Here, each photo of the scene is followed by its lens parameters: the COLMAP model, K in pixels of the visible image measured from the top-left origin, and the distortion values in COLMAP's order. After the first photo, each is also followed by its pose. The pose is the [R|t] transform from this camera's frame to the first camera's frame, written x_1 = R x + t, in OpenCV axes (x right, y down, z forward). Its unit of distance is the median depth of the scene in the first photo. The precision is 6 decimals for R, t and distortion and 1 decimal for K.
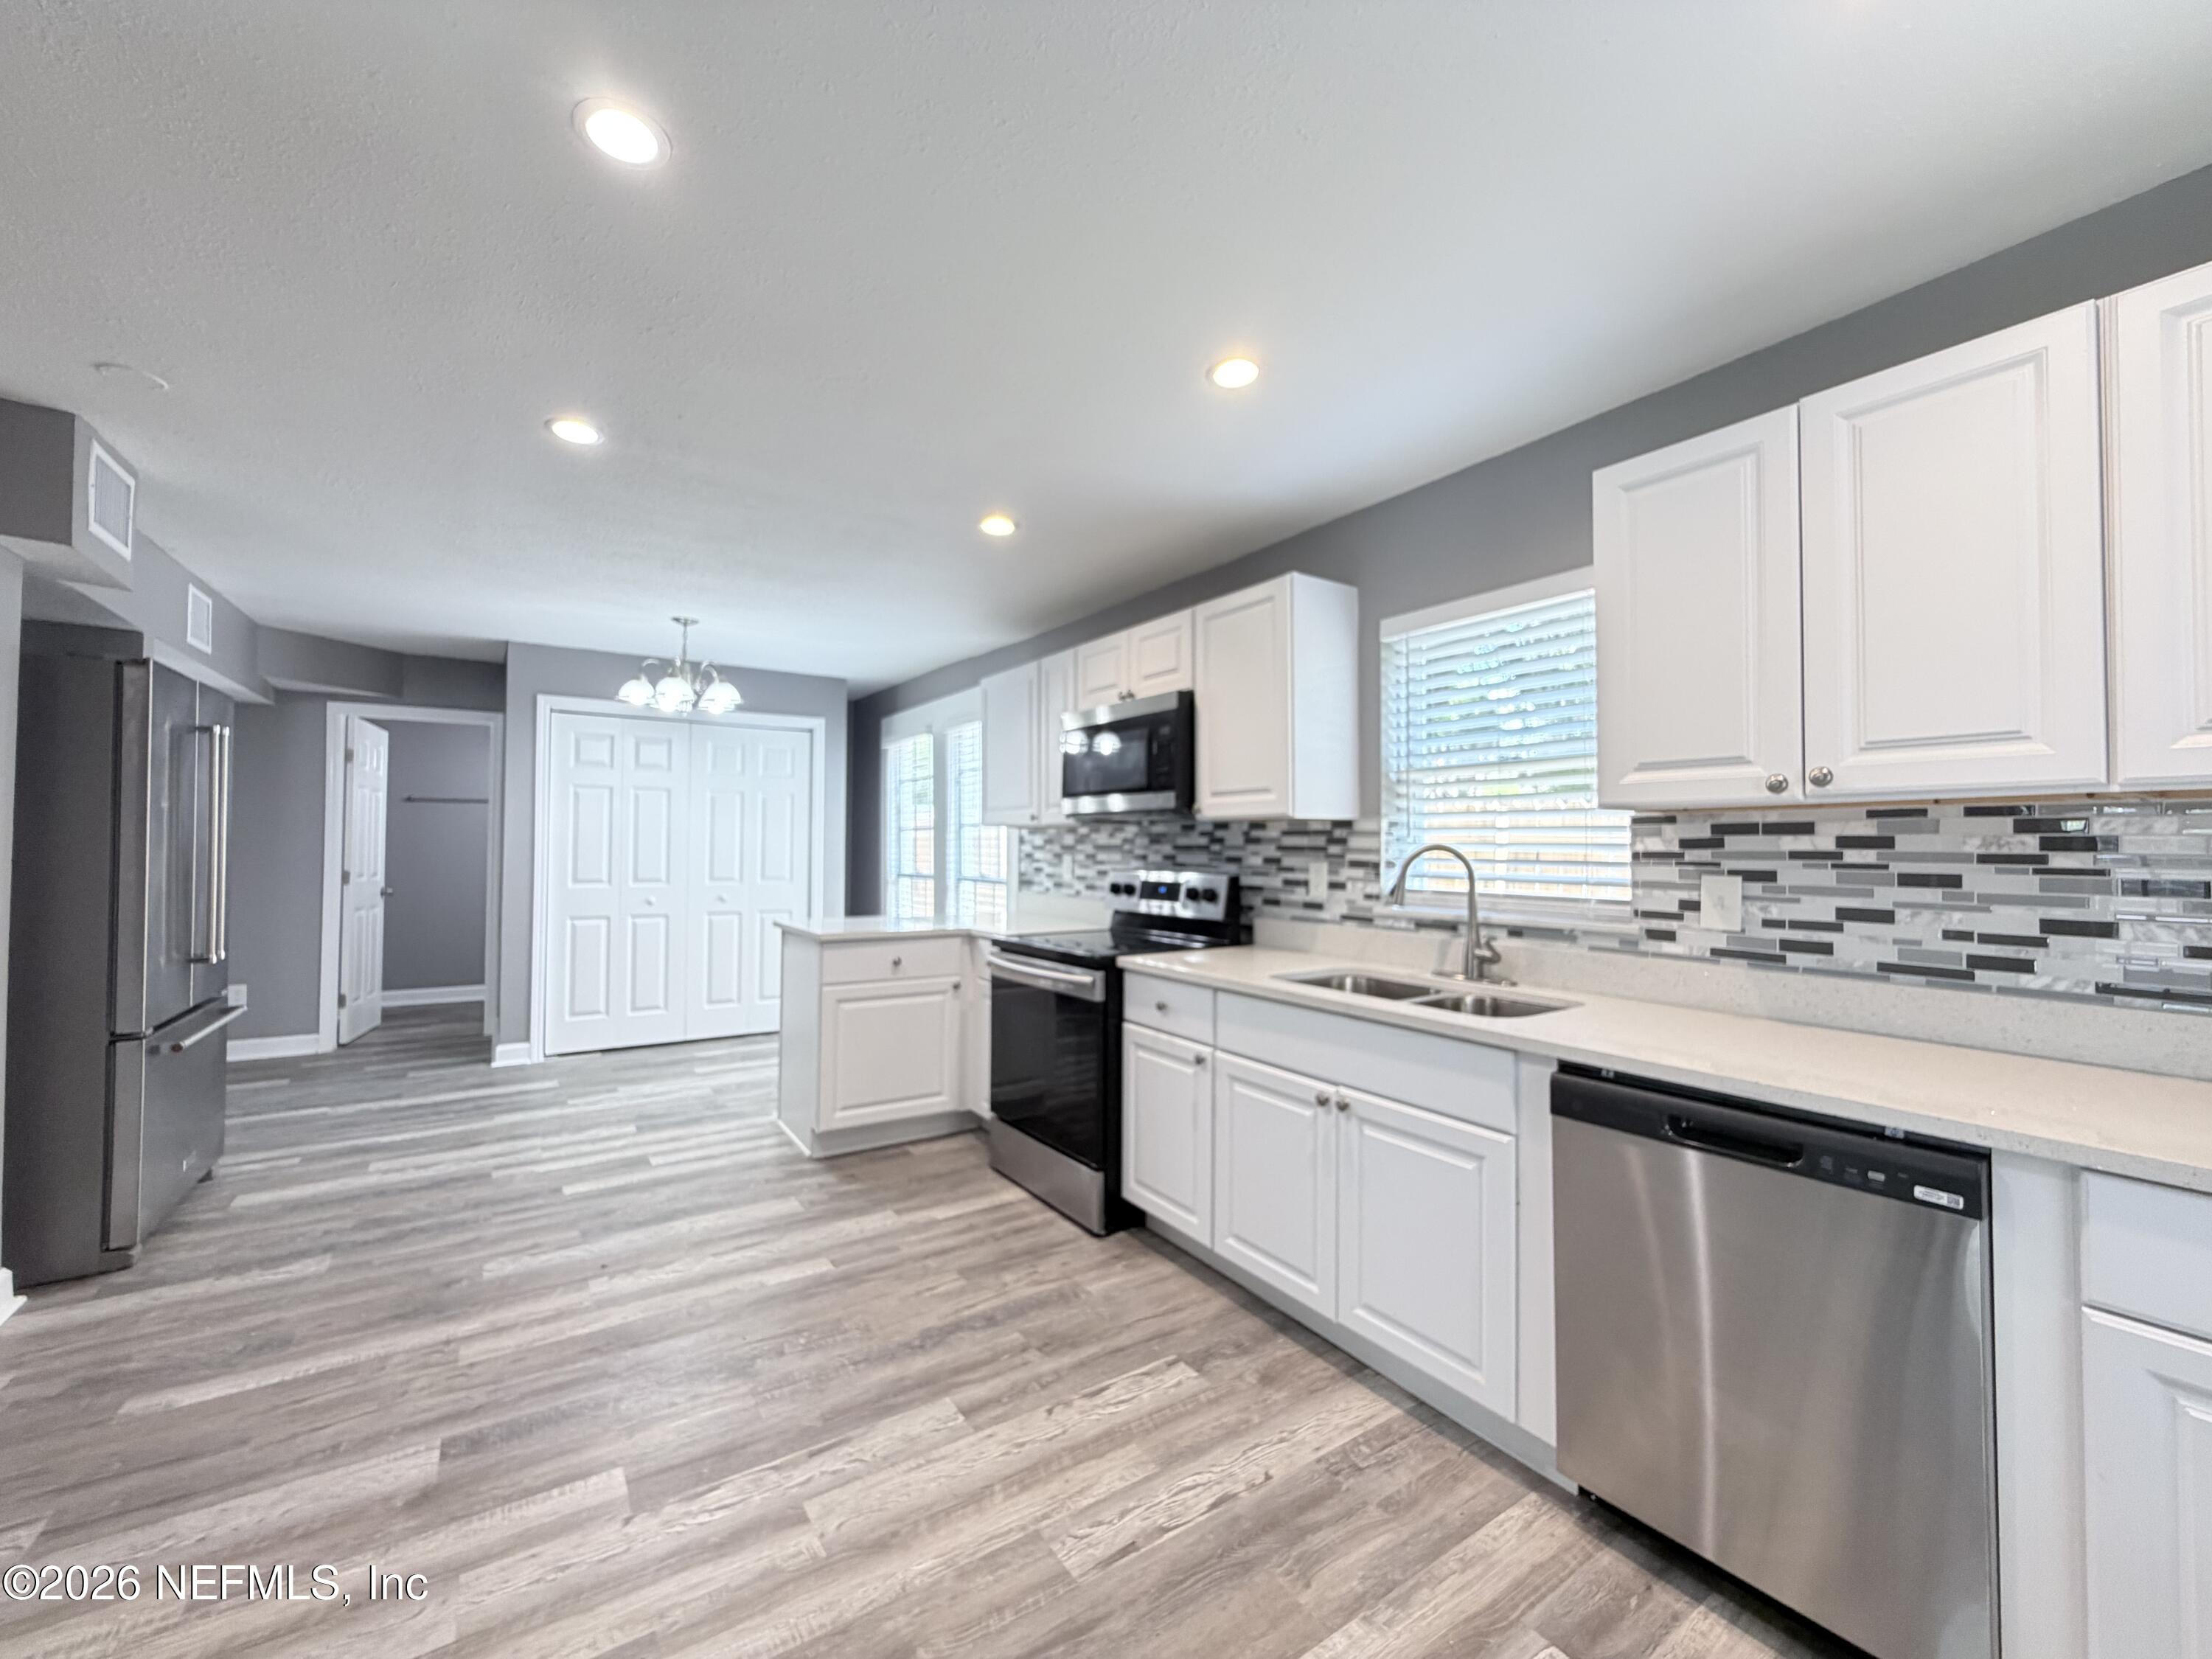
lens RADIAL K [[875.0, 0, 1082.7], [0, 875.0, 833.3], [0, 0, 1]] dist [0.001963, -0.000222]
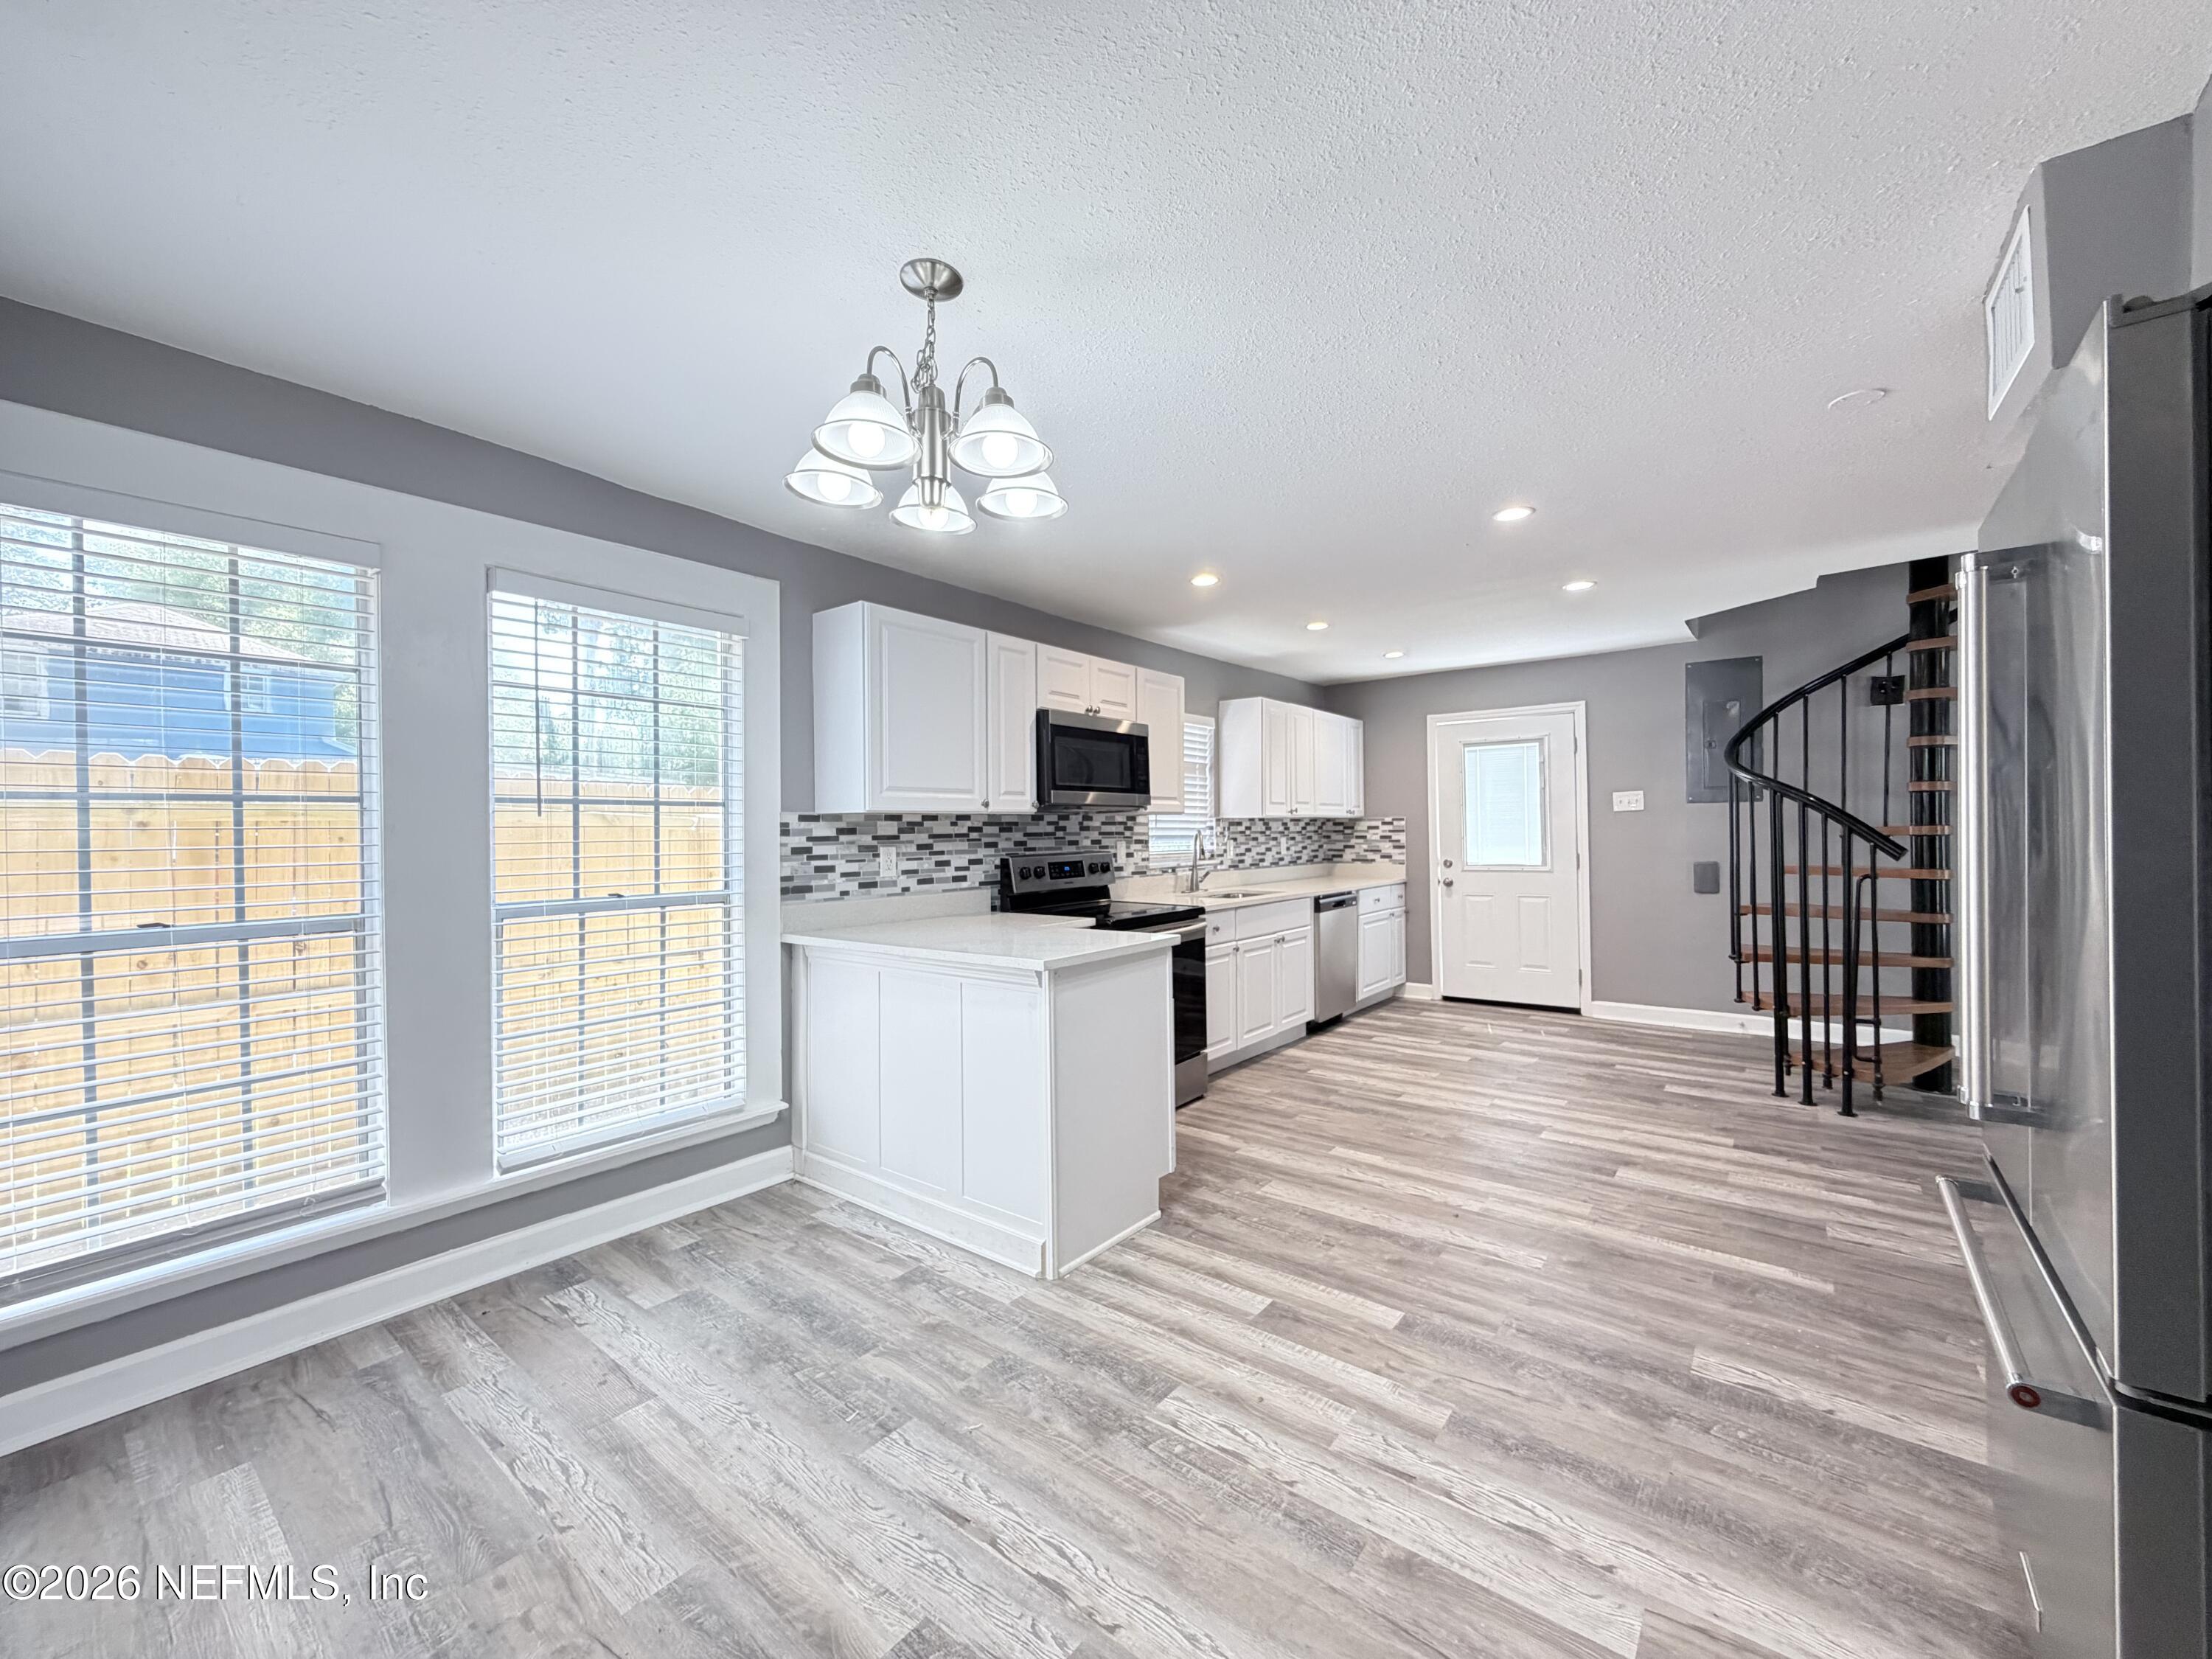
lens RADIAL K [[875.0, 0, 1106.2], [0, 875.0, 825.9], [0, 0, 1]] dist [0.001963, -0.000222]
pose [[-0.314860, 0.000456, 0.949138, -1.344941], [-0.006643, 0.999974, -0.002684, 0.009012], [-0.949115, -0.007151, -0.314849, 1.636019]]
